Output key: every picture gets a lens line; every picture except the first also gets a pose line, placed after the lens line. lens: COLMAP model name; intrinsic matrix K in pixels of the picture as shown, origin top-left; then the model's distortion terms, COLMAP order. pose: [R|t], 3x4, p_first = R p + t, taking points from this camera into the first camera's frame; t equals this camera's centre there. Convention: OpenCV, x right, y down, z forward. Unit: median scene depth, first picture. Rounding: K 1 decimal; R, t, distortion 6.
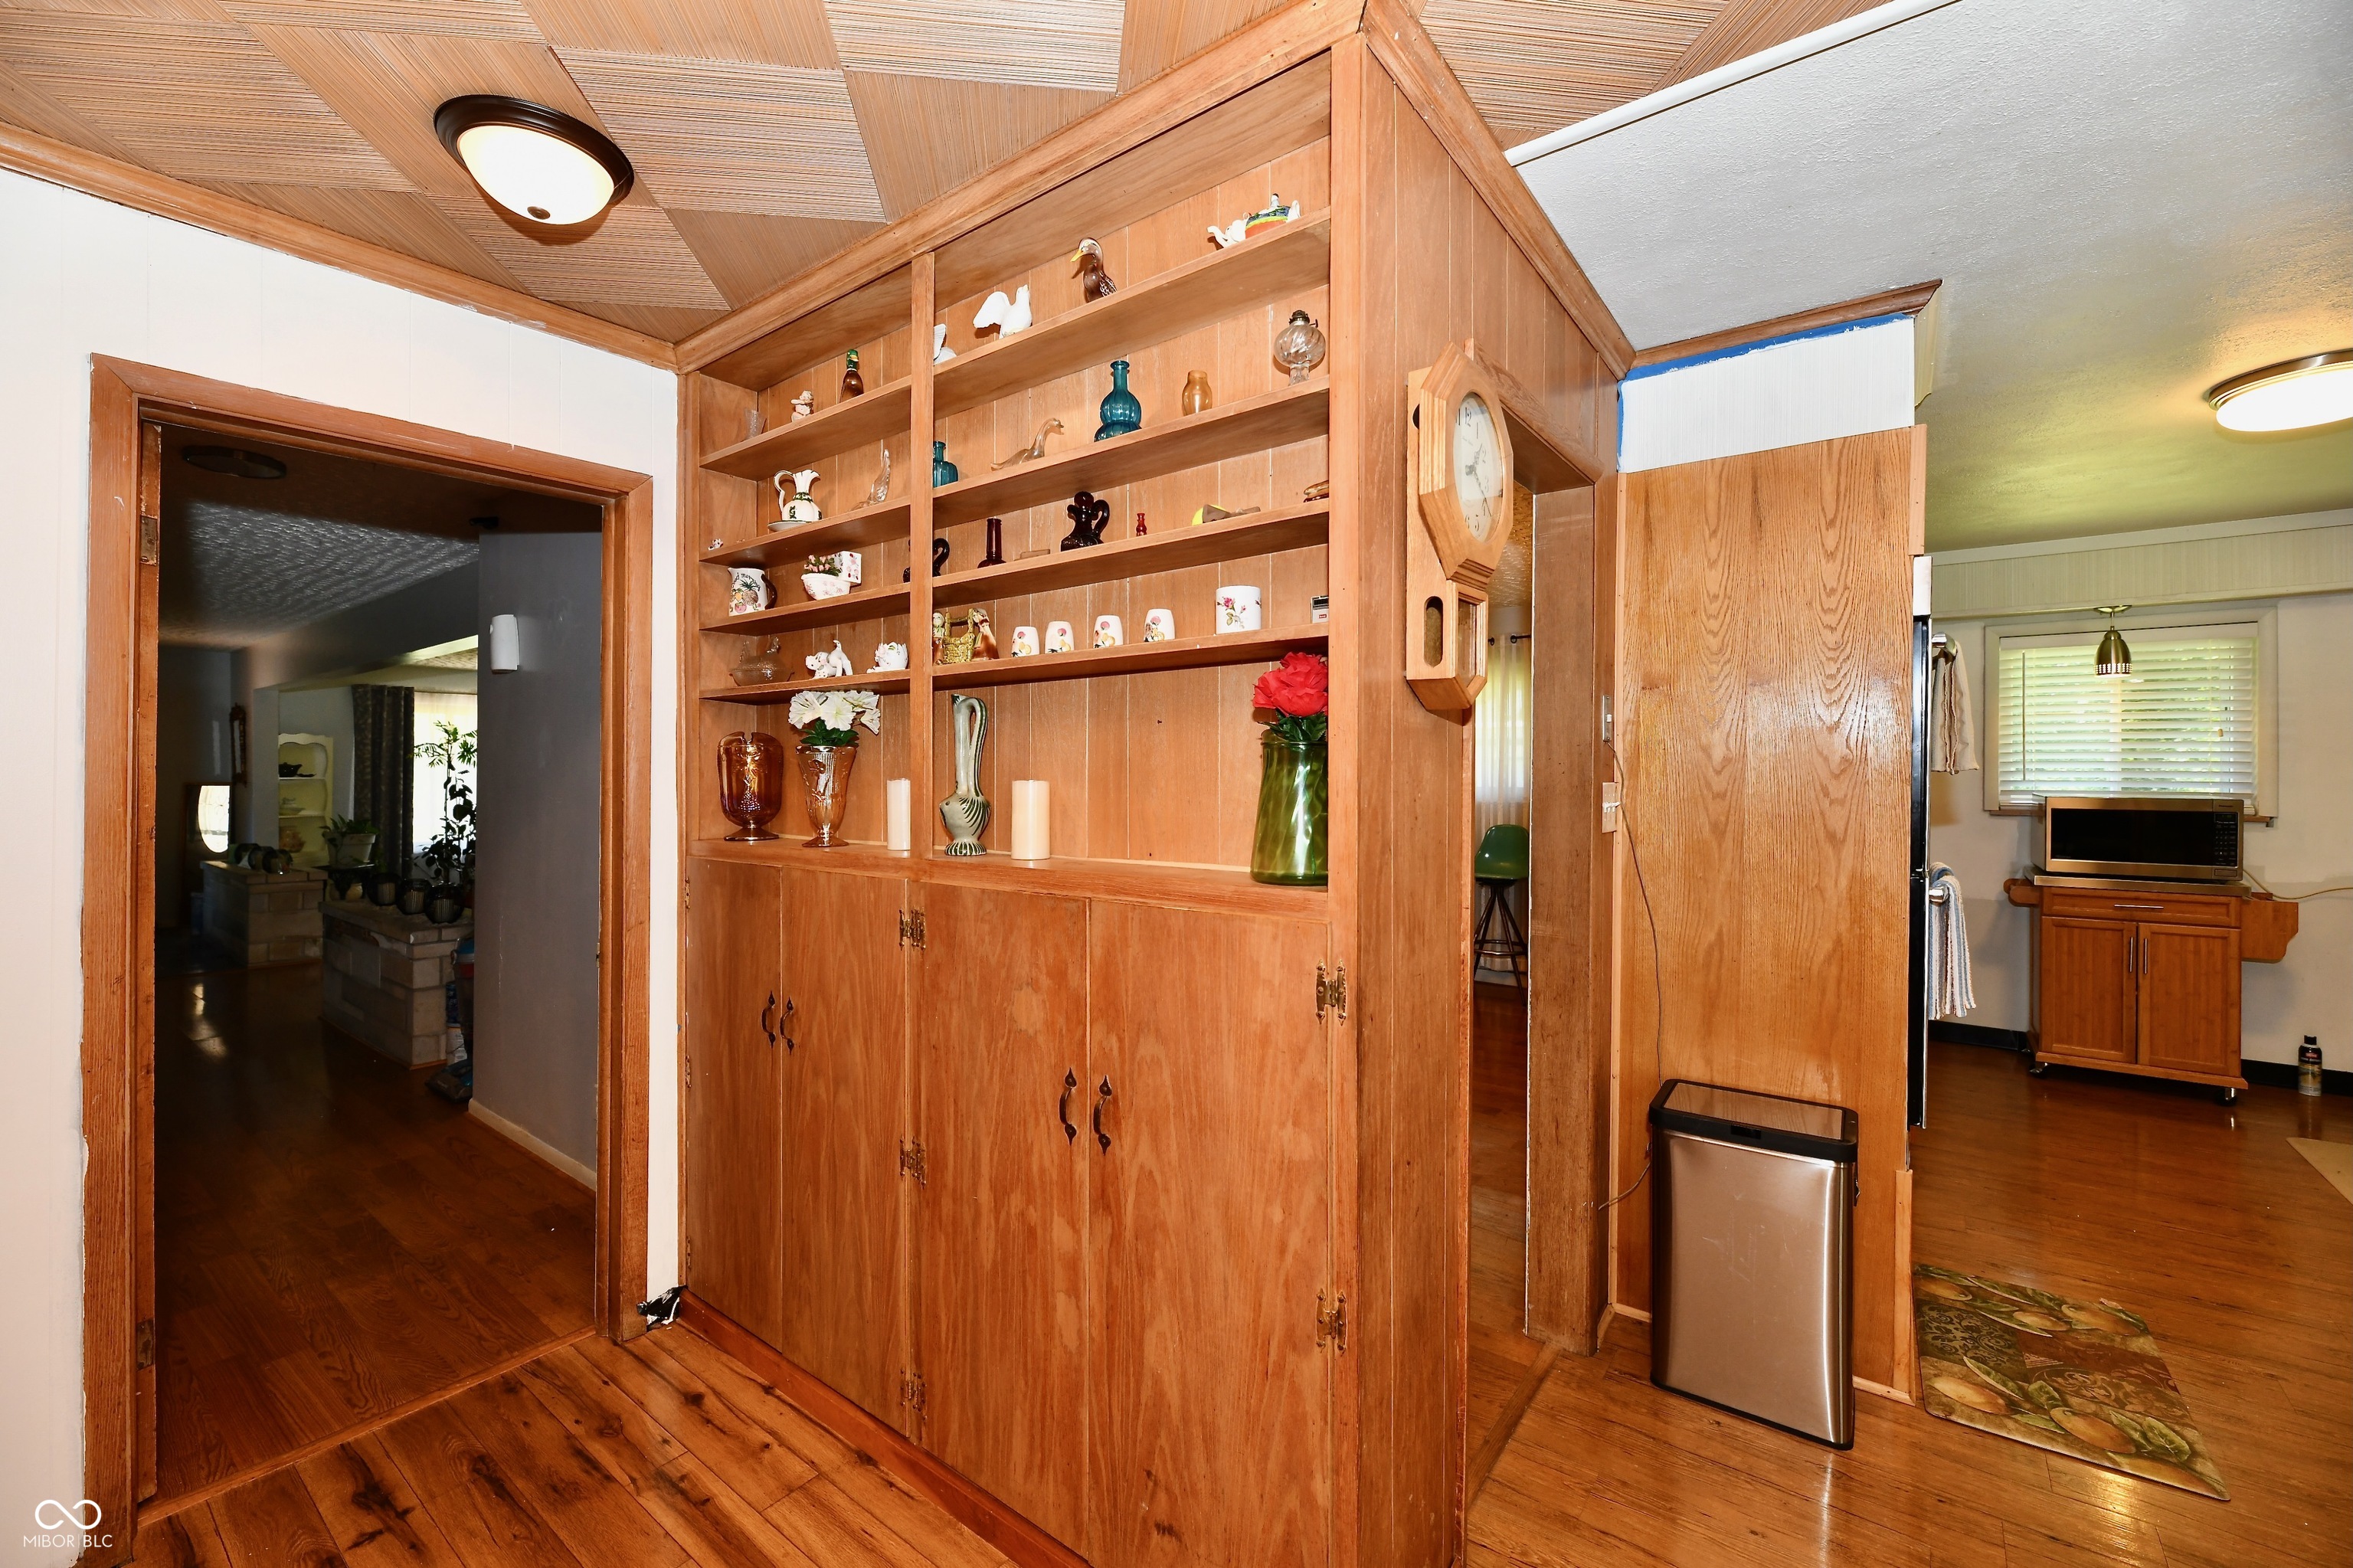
lens RADIAL K [[962.3, 0, 1167.3], [0, 962.3, 771.6], [0, 0, 1]] dist [-0.001124, -0.003014]
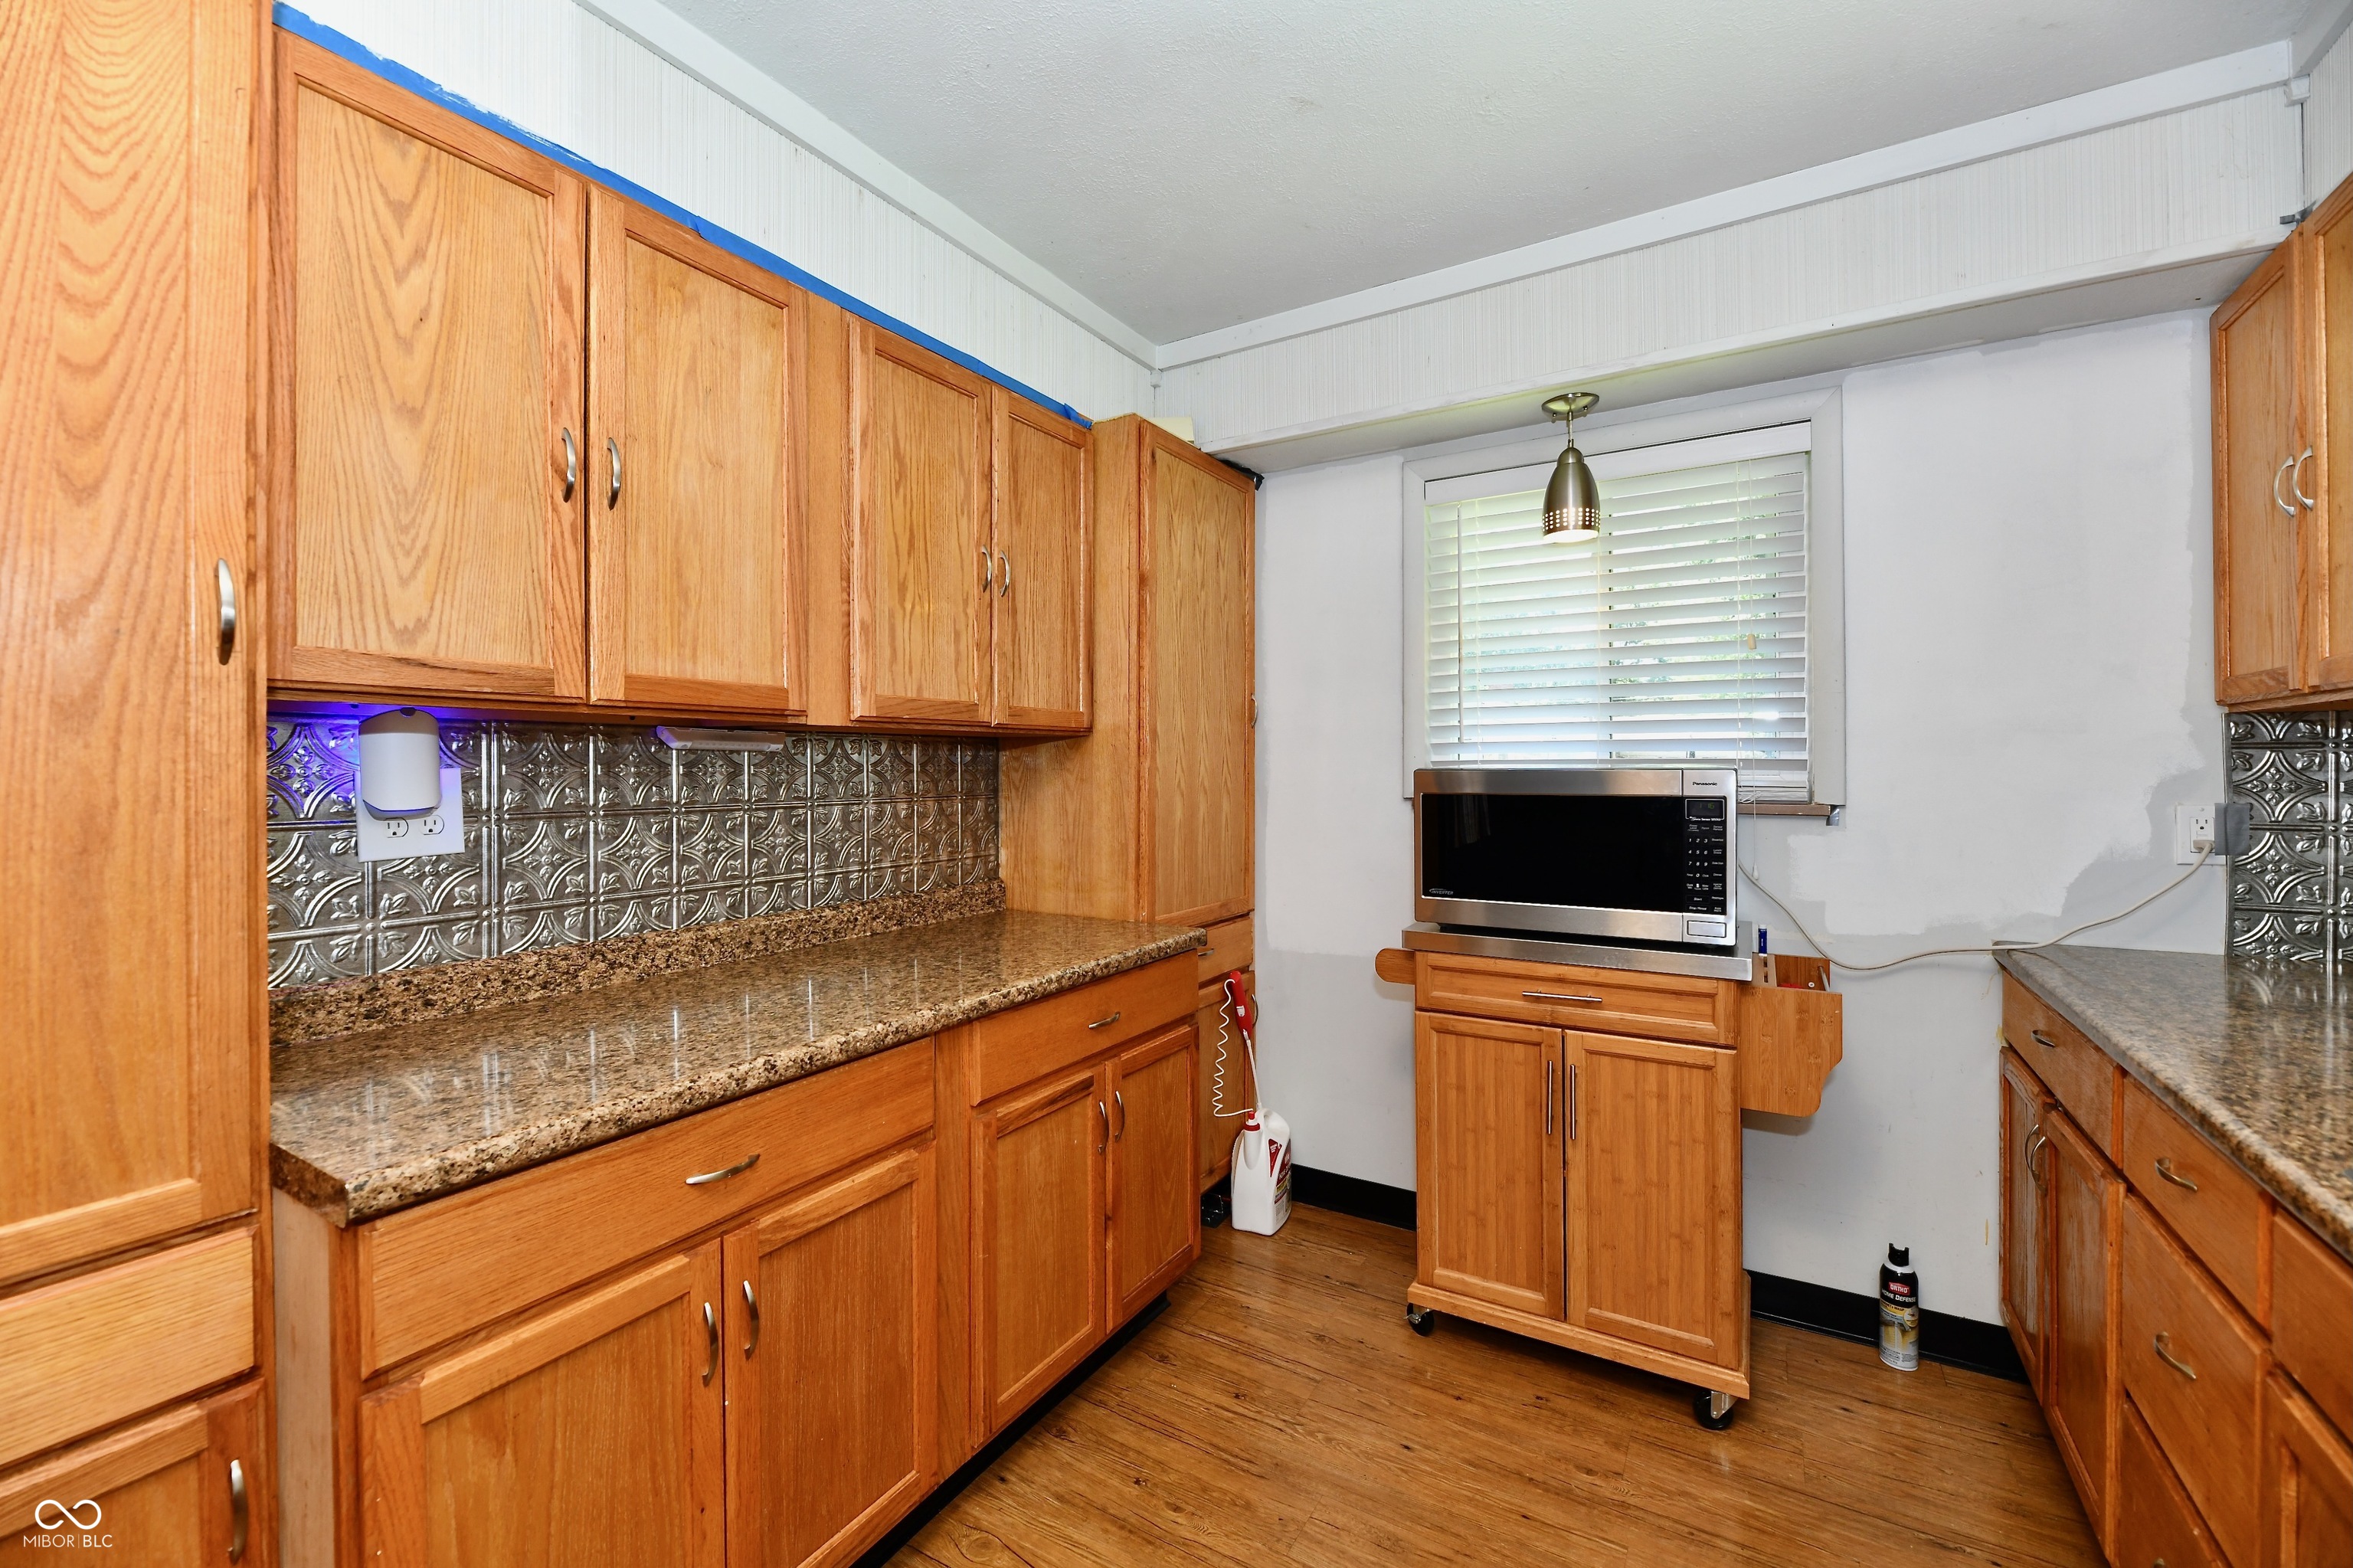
lens RADIAL K [[962.3, 0, 1158.3], [0, 962.3, 768.8], [0, 0, 1]] dist [-0.001124, -0.003014]
pose [[0.994531, -0.011255, 0.103837, 1.415440], [0.010726, 0.999927, 0.005648, 0.040973], [-0.103893, -0.004503, 0.994578, 1.007095]]
